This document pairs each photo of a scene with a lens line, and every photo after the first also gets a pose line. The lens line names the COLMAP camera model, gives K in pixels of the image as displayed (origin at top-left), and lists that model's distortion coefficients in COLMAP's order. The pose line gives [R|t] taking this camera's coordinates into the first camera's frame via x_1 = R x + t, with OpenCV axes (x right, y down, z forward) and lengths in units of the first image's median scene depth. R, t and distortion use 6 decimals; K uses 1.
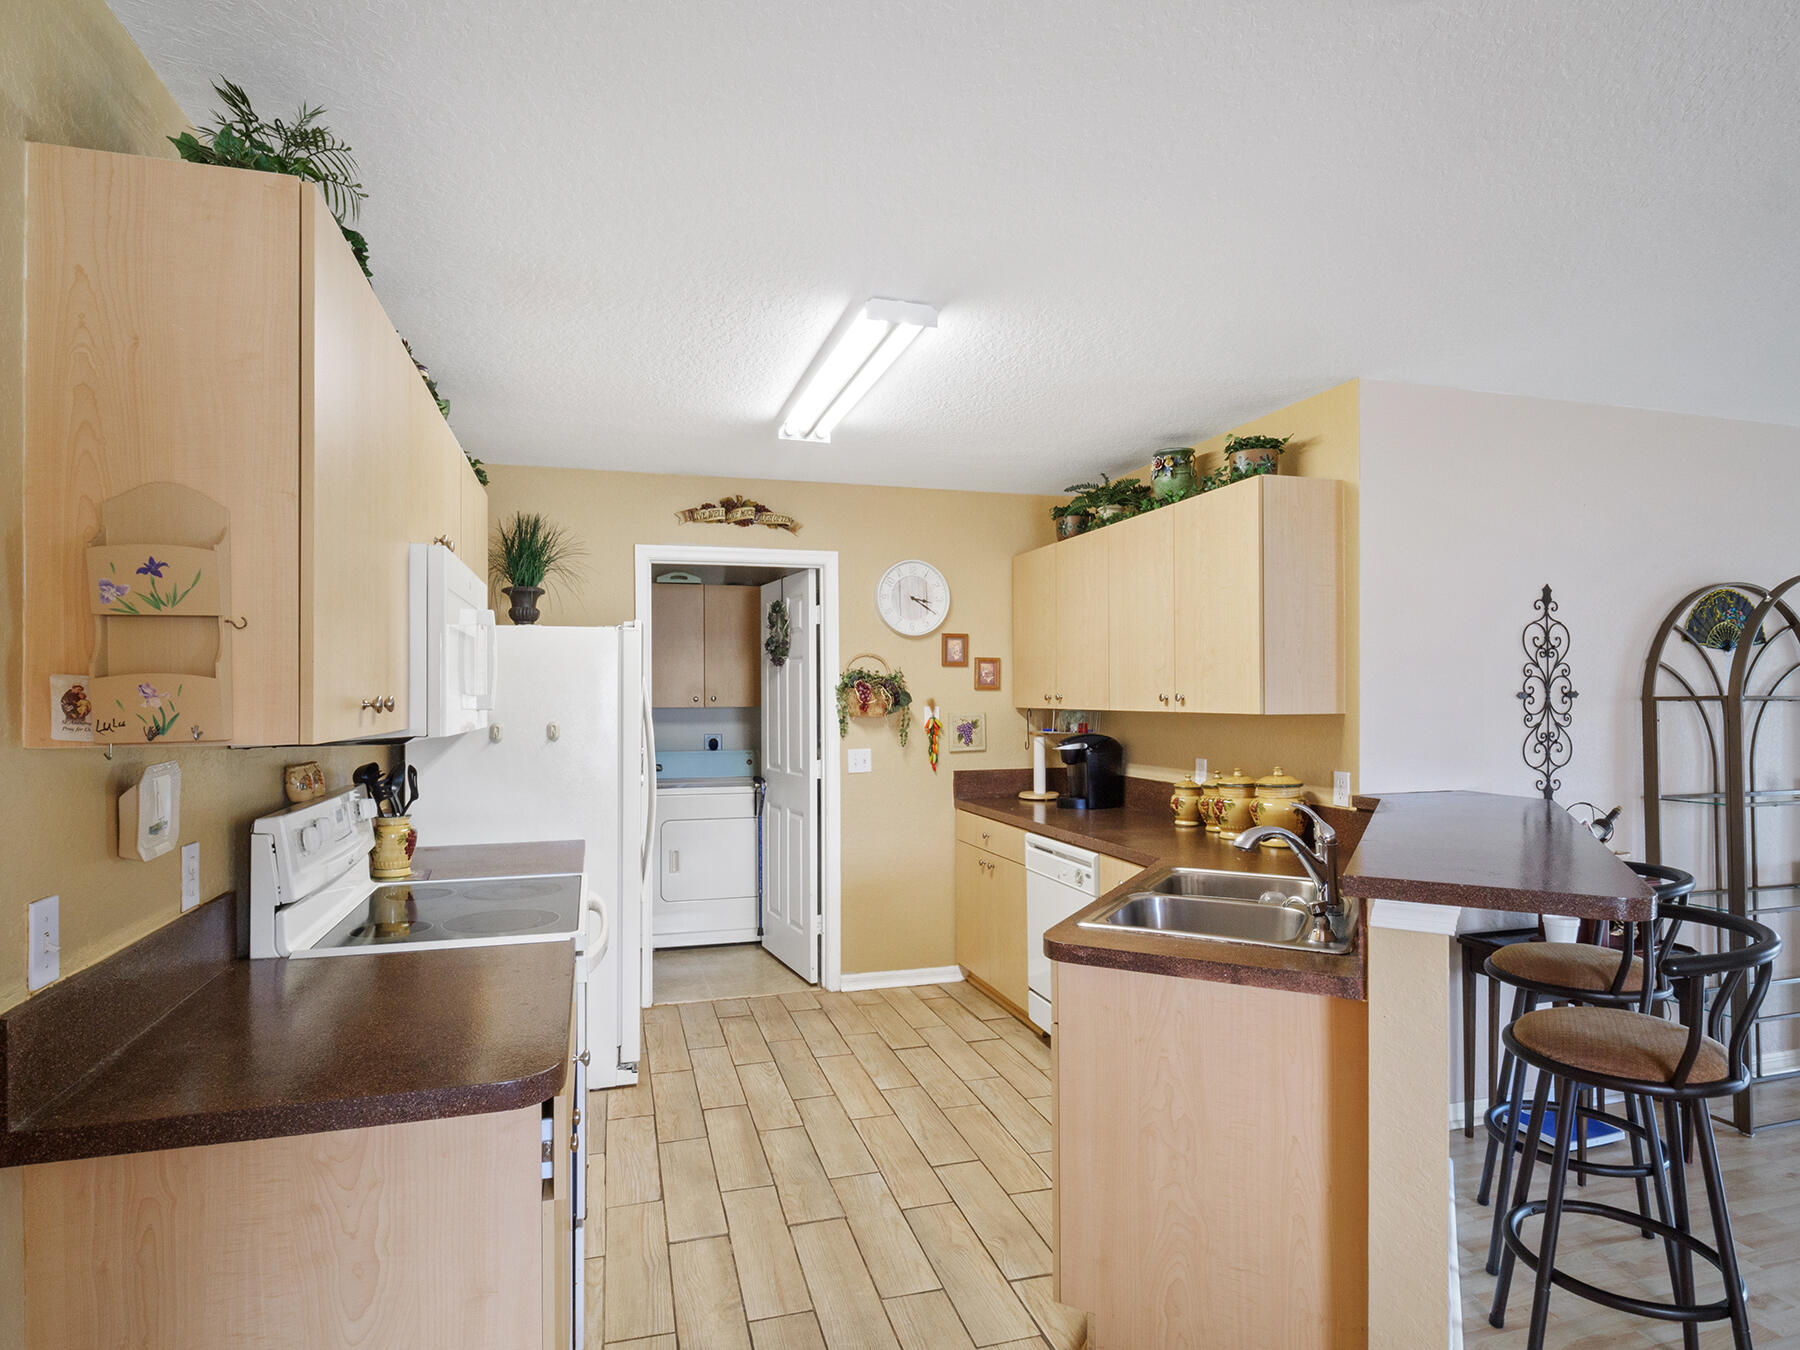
lens RADIAL K [[1006.9, 0, 900.4], [0, 1006.9, 688.8], [0, 0, 1]] dist [-0.001877, -0.007322]
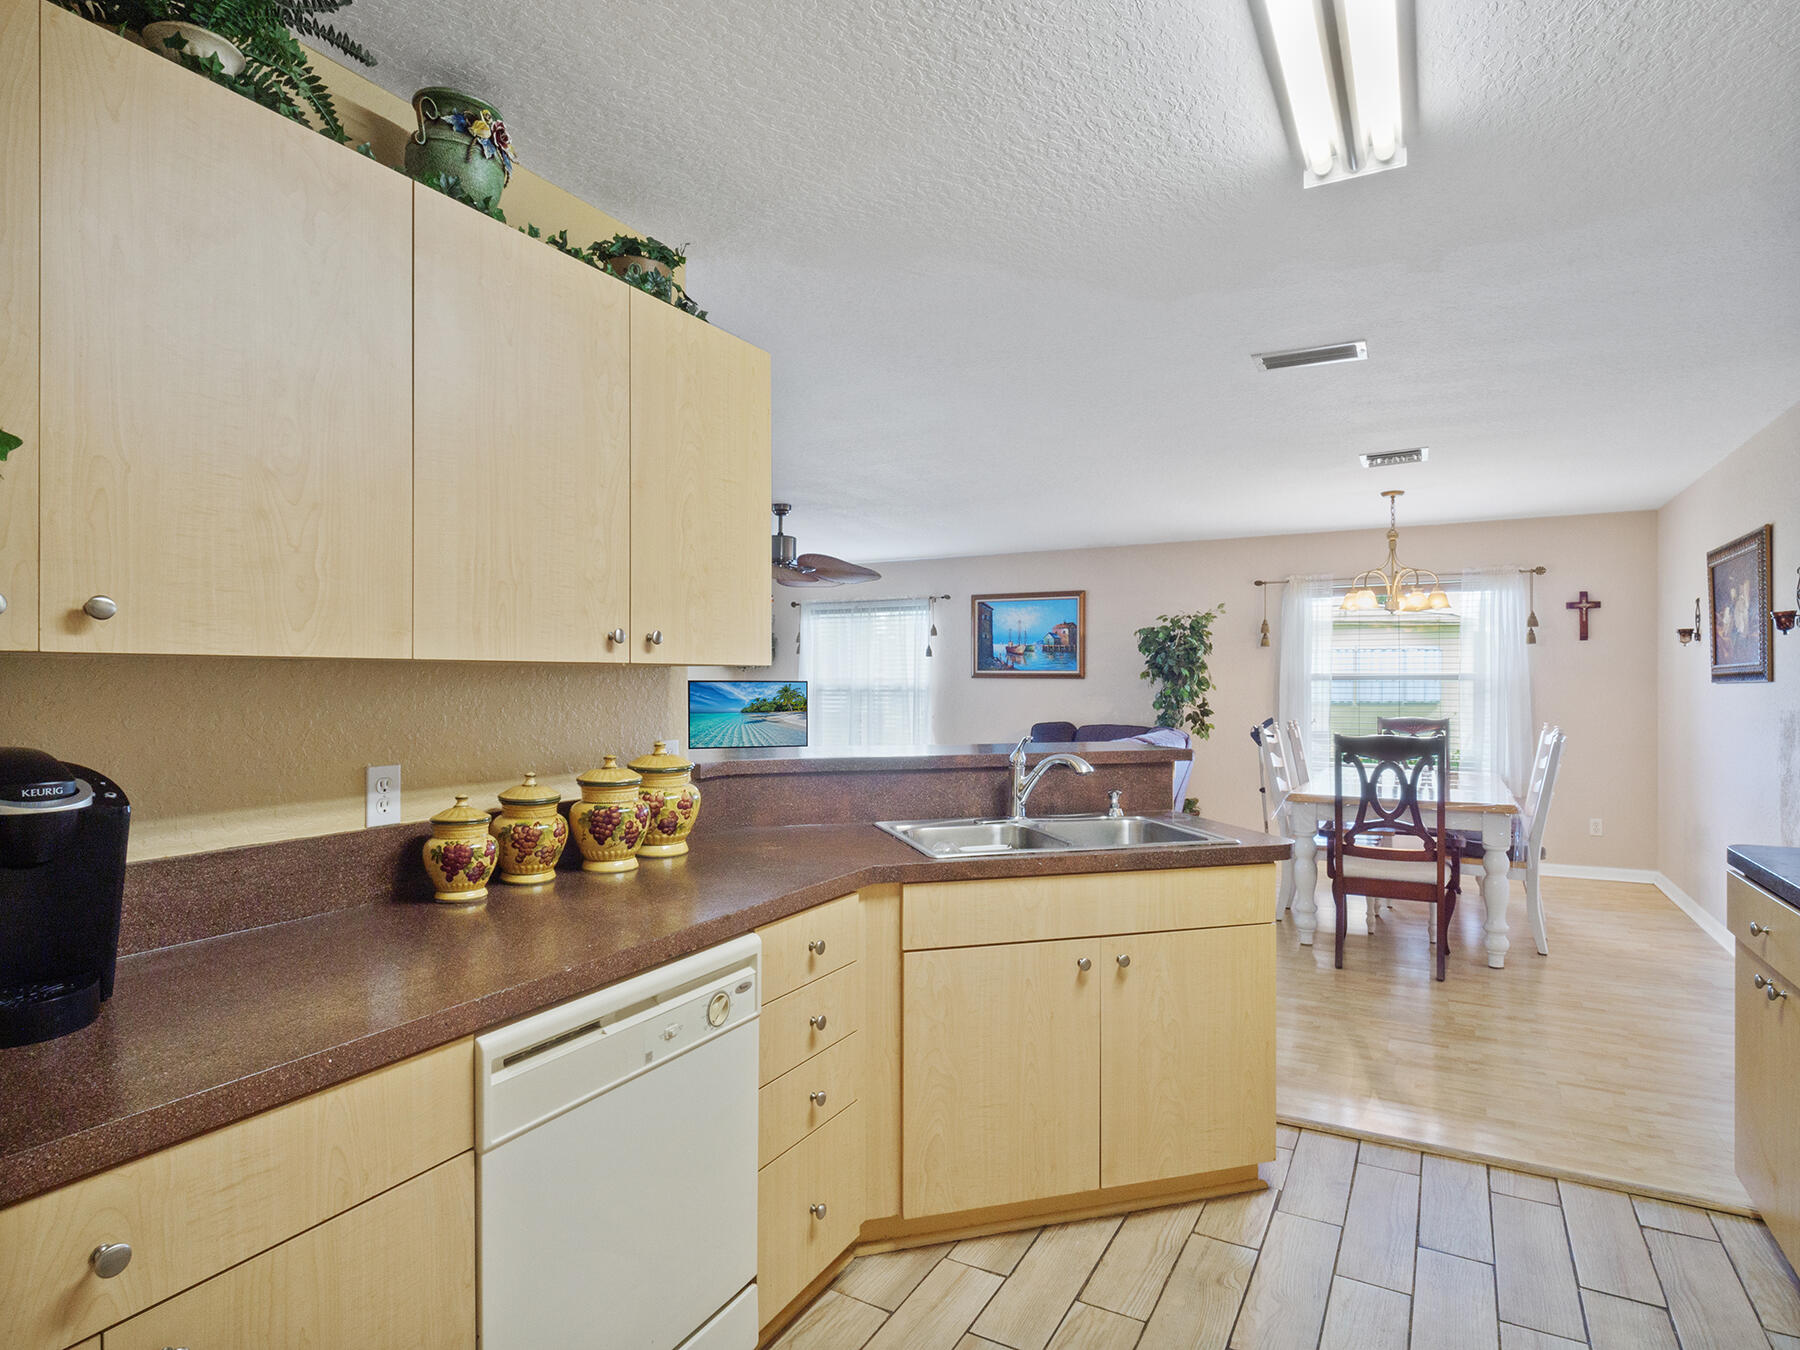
lens RADIAL K [[965.7, 0, 897.9], [0, 965.7, 685.6], [0, 0, 1]] dist [0.004239, 0.000388]
pose [[-0.696589, -0.003437, 0.717462, -0.188948], [-0.004157, 0.999991, 0.000755, 0.030864], [-0.717459, -0.002457, -0.696597, 1.142847]]
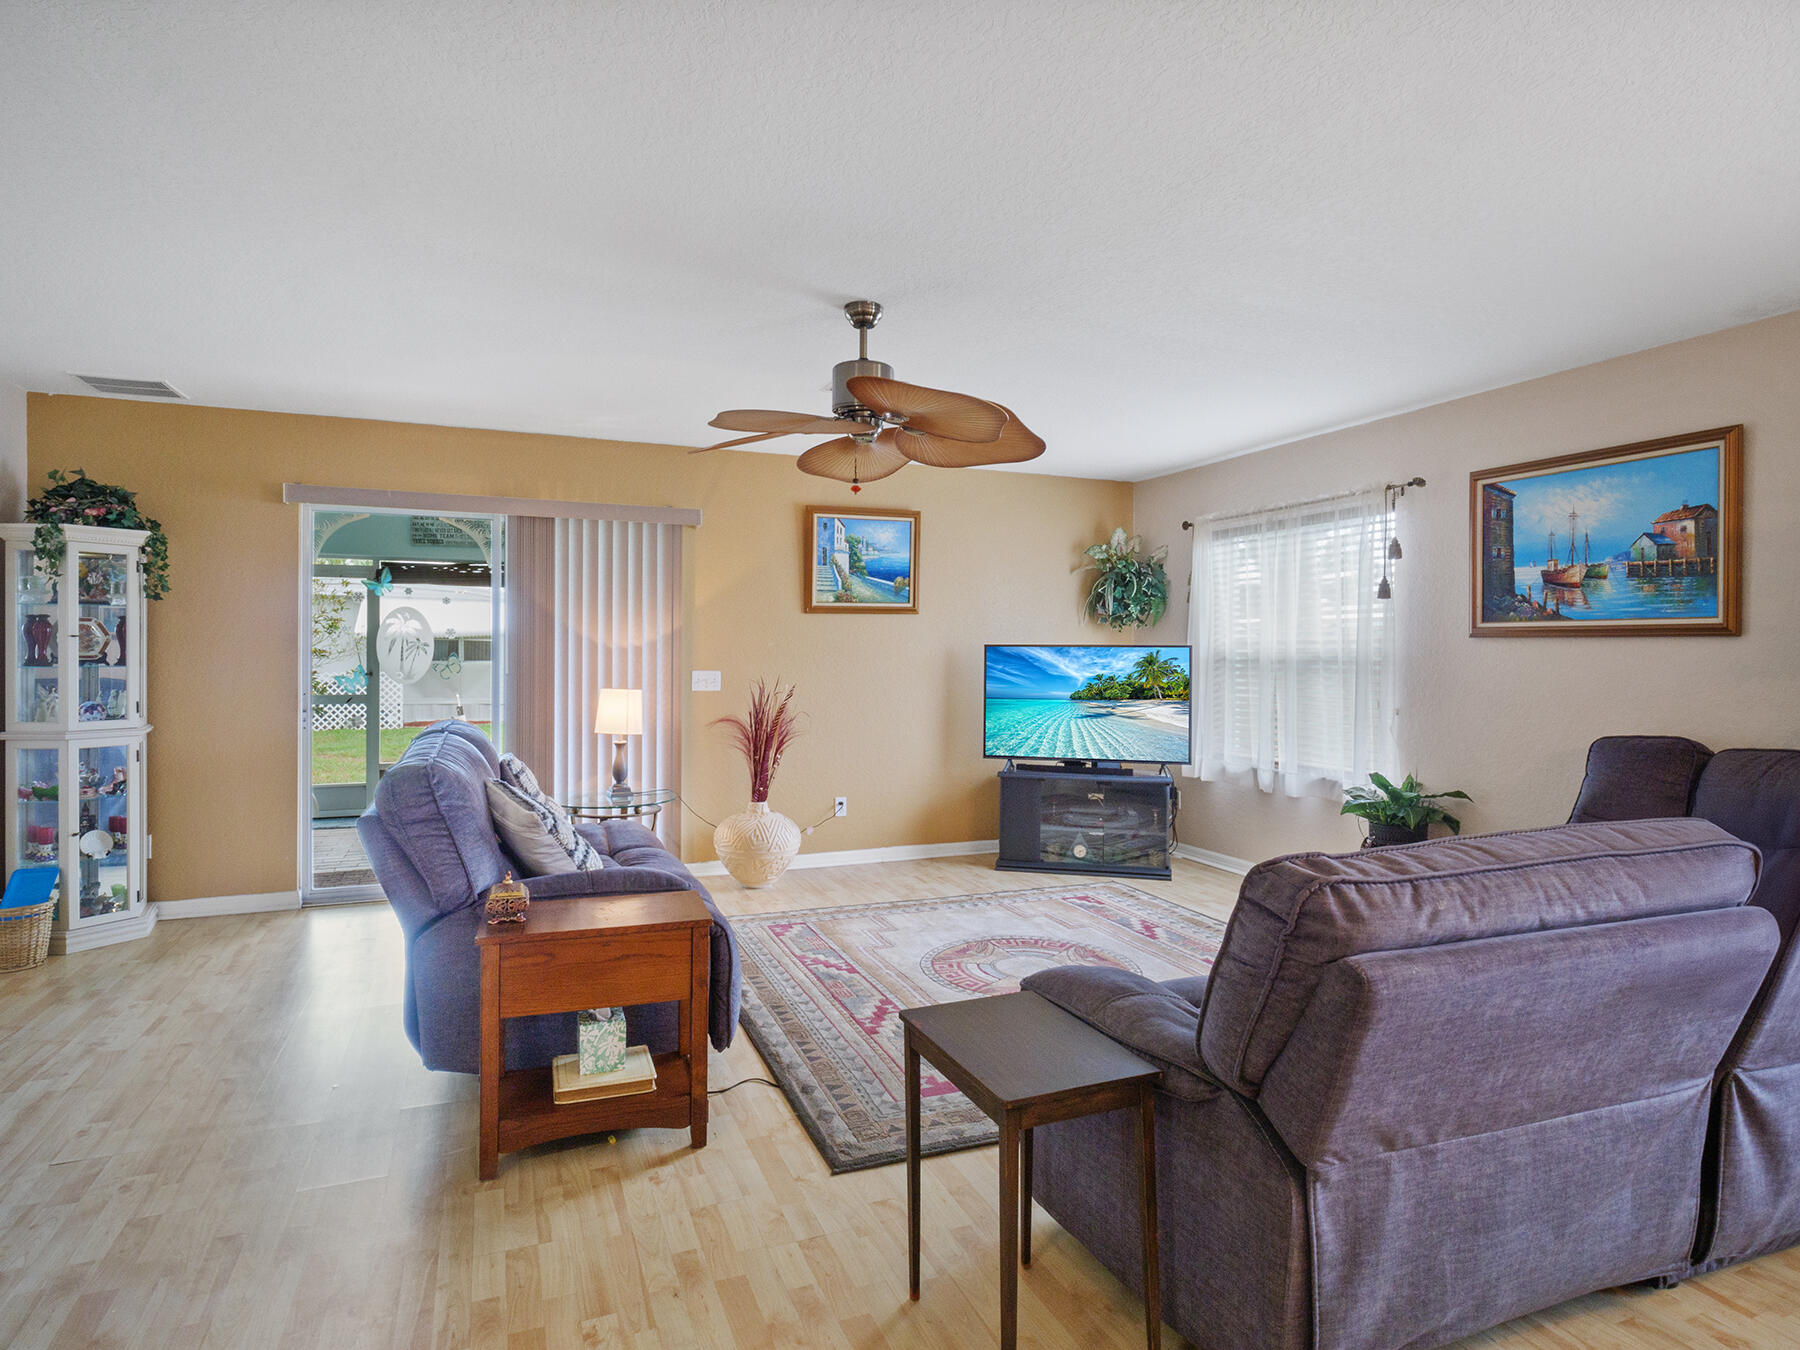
lens RADIAL K [[1006.9, 0, 886.7], [0, 1006.9, 666.8], [0, 0, 1]] dist [-0.001877, -0.007322]
pose [[-0.085371, -0.009154, 0.996307, 0.204458], [-0.011081, 0.999905, 0.008238, 0.043715], [-0.996288, -0.010337, -0.085464, 0.230548]]
